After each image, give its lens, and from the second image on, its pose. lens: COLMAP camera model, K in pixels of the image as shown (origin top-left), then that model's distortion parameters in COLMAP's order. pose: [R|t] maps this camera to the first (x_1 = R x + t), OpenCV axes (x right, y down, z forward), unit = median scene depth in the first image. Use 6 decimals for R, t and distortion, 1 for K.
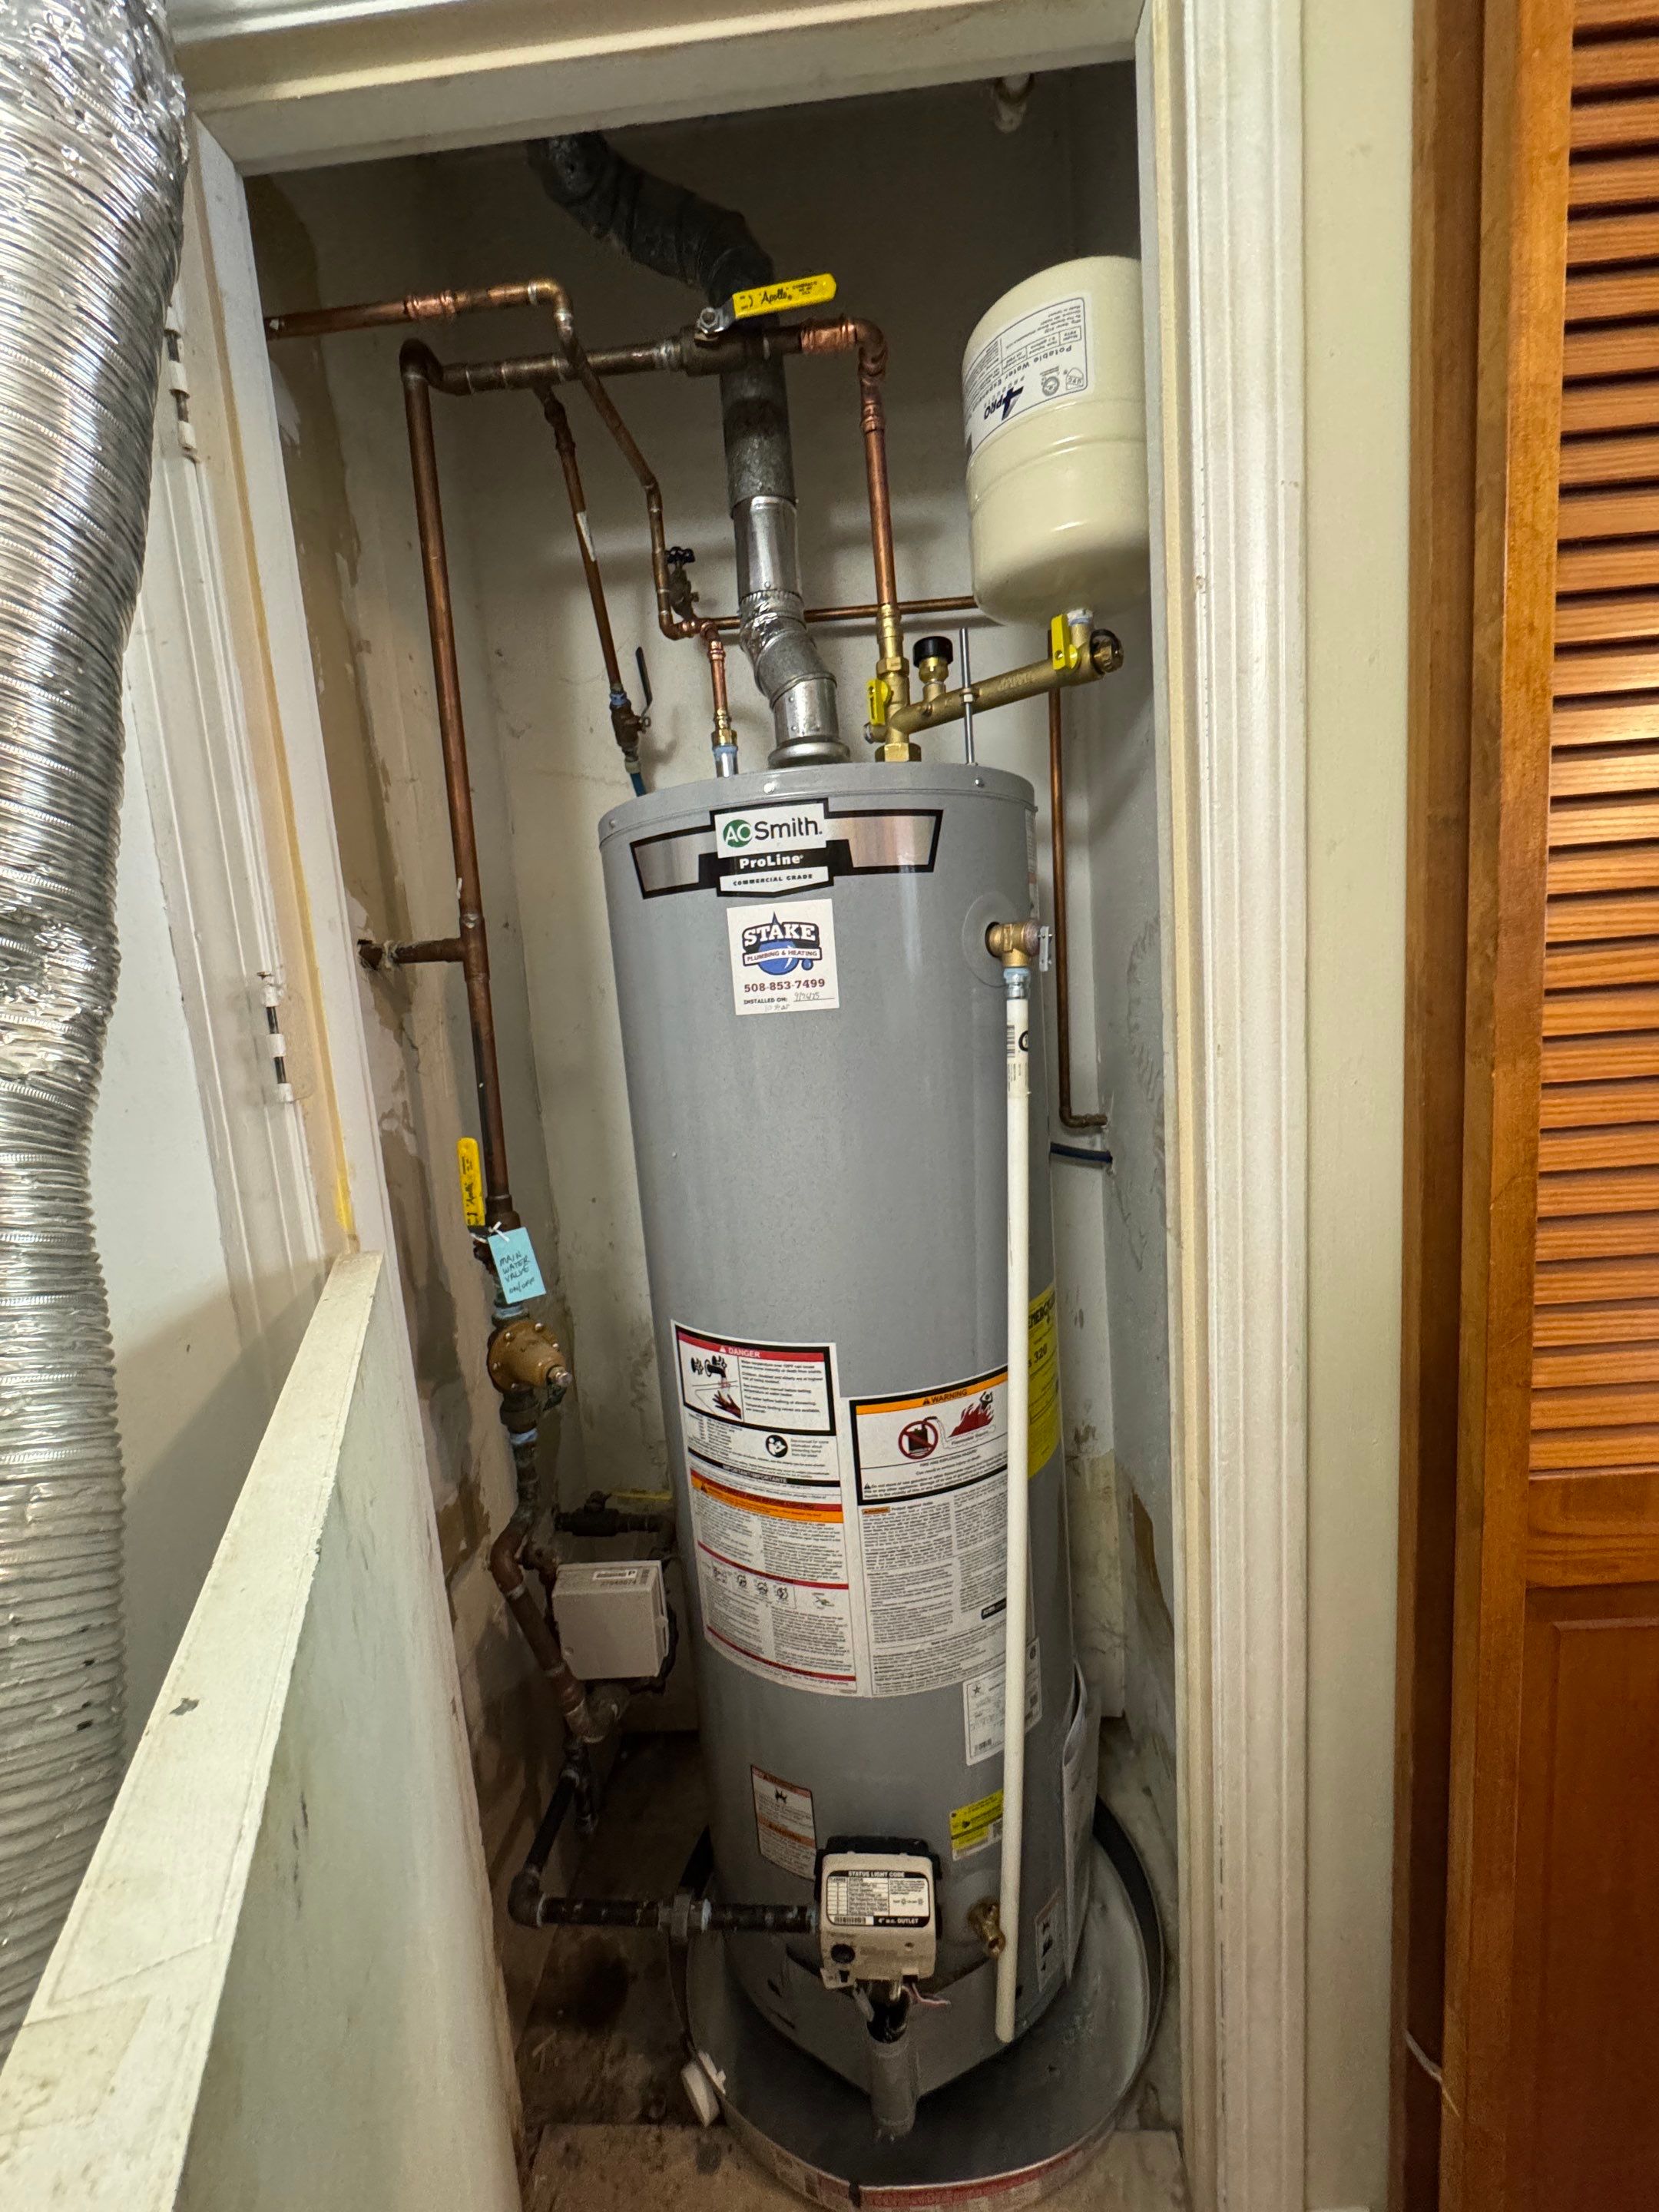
lens RADIAL K [[885.5, 0, 831.0], [0, 885.5, 1112.1], [0, 0, 1]] dist [-0.002949, 0.000187]
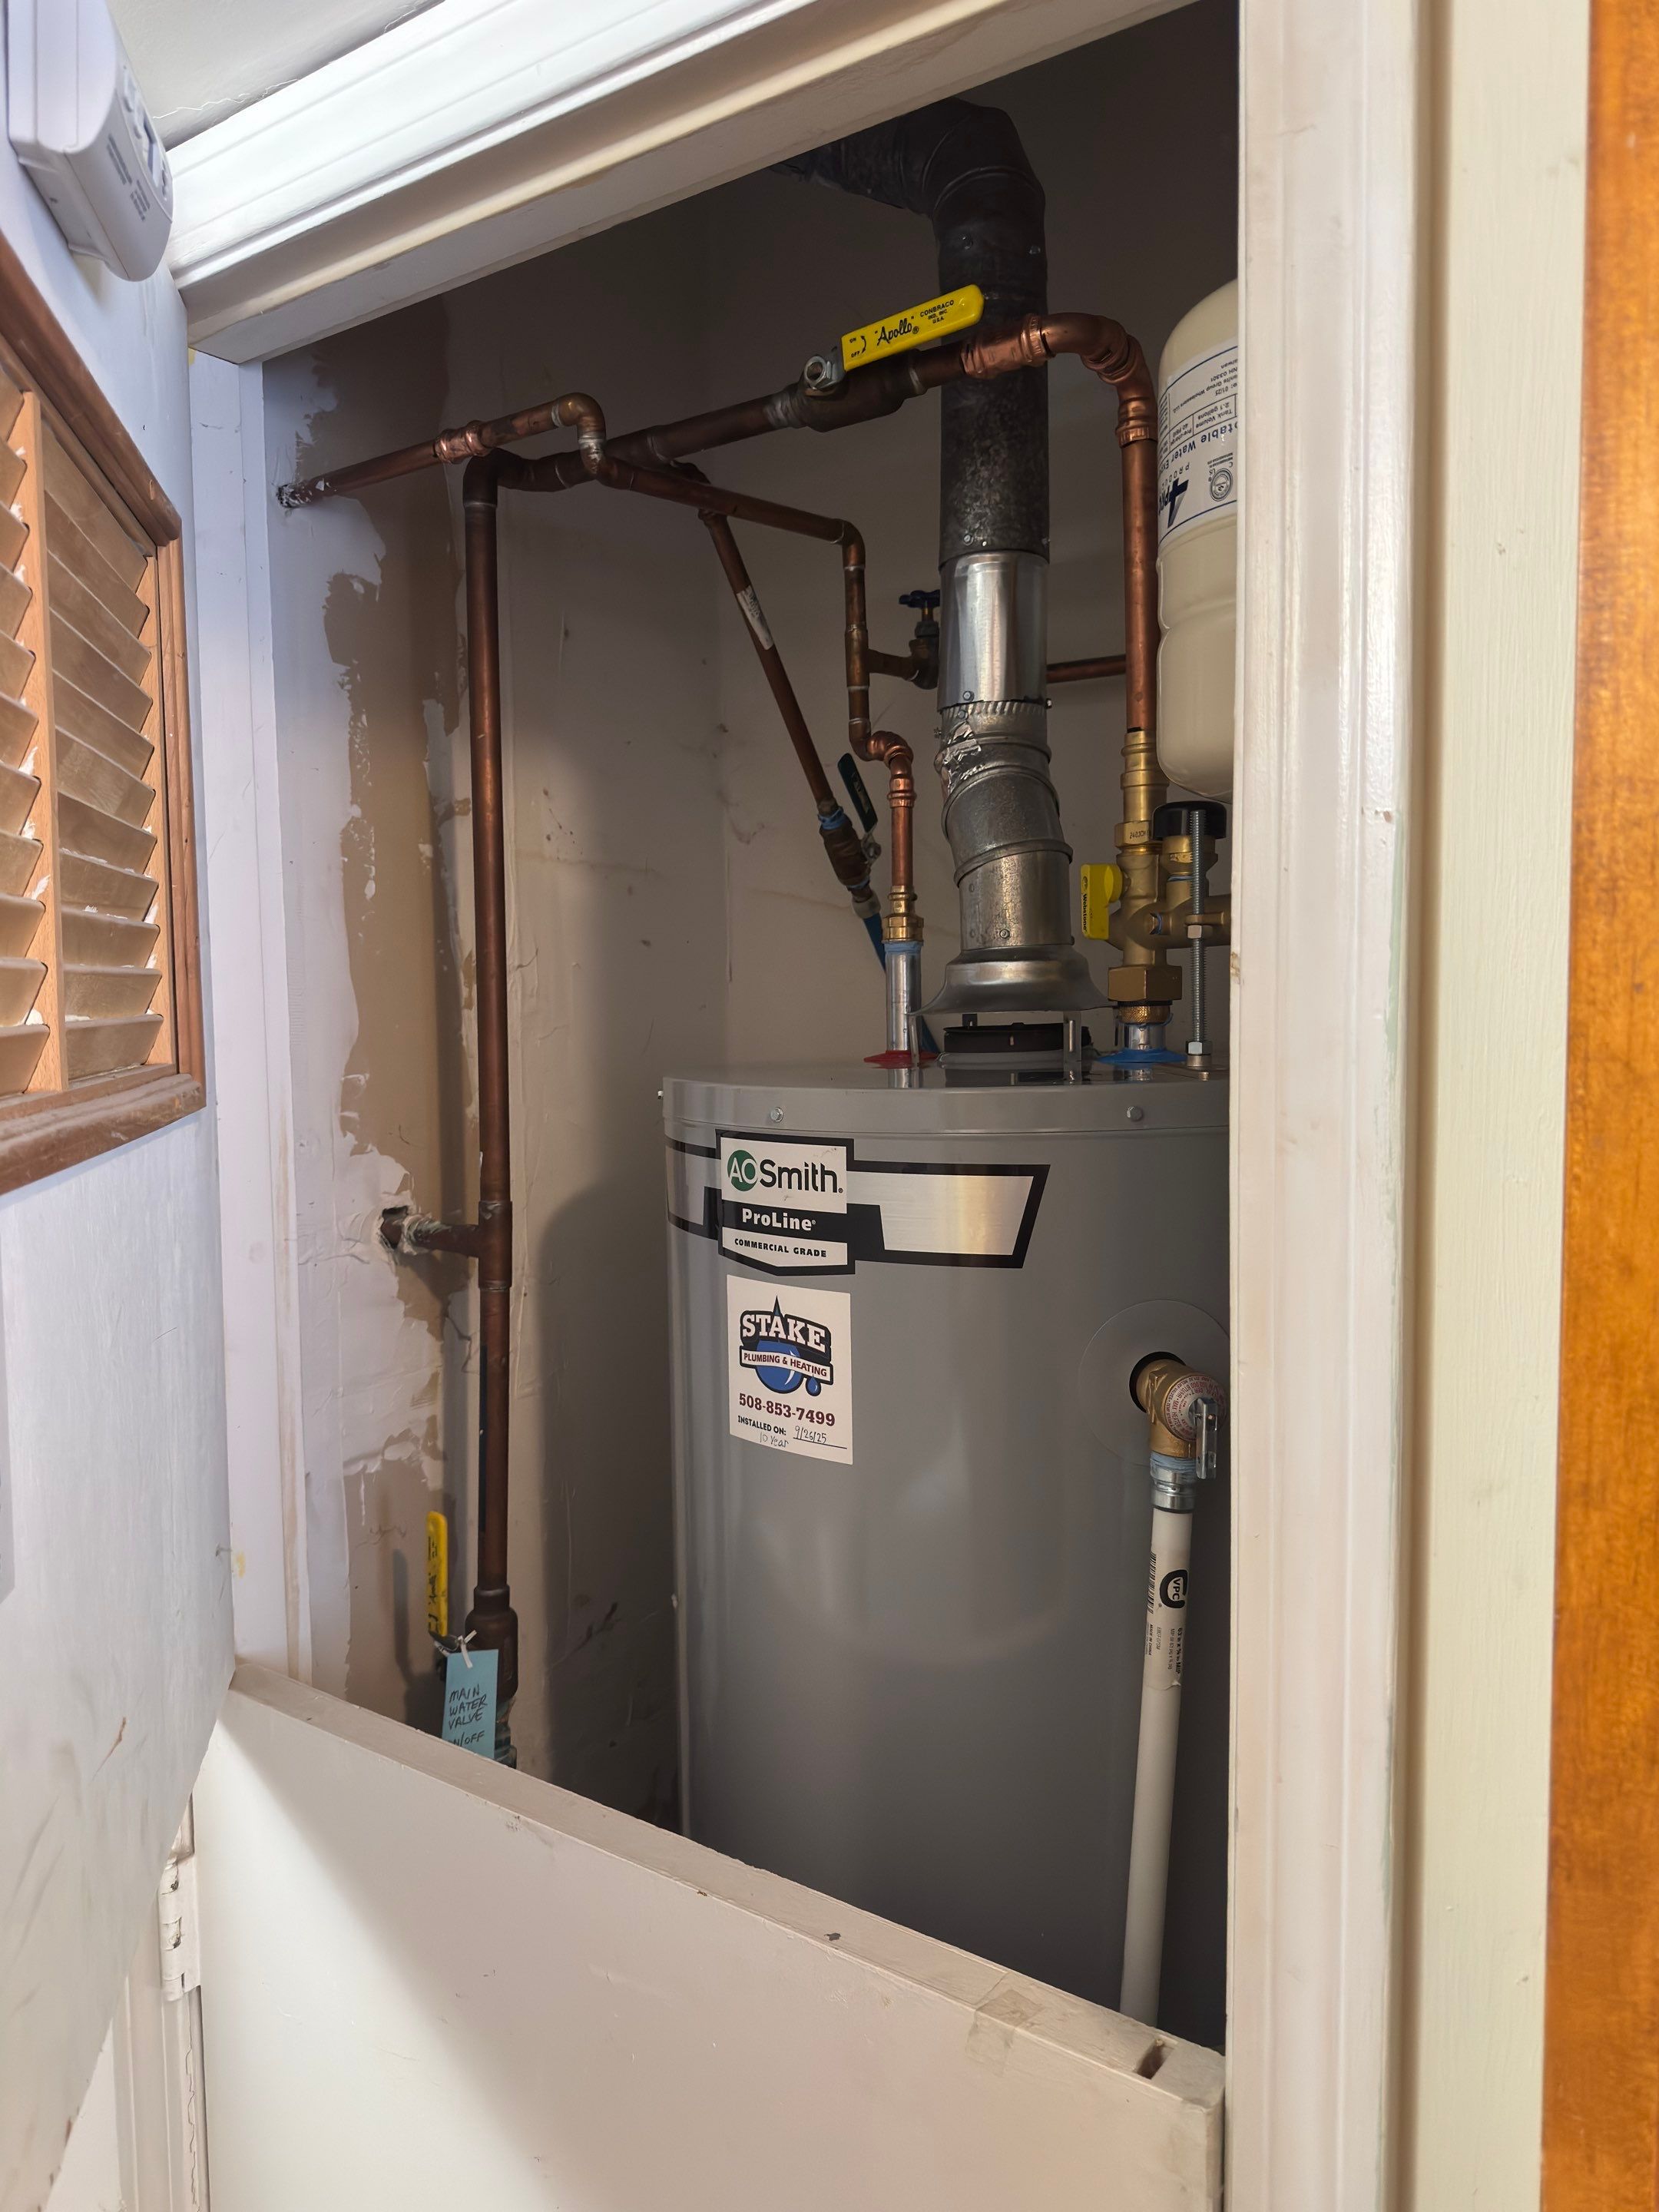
lens RADIAL K [[1557.3, 0, 820.0], [0, 1557.3, 1107.0], [0, 0, 1]] dist [0.166418, -0.338349]
pose [[0.845376, 0.101027, -0.524531, 0.500963], [-0.120113, 0.992757, -0.002375, -0.334984], [0.520492, 0.065011, 0.851388, 0.036560]]
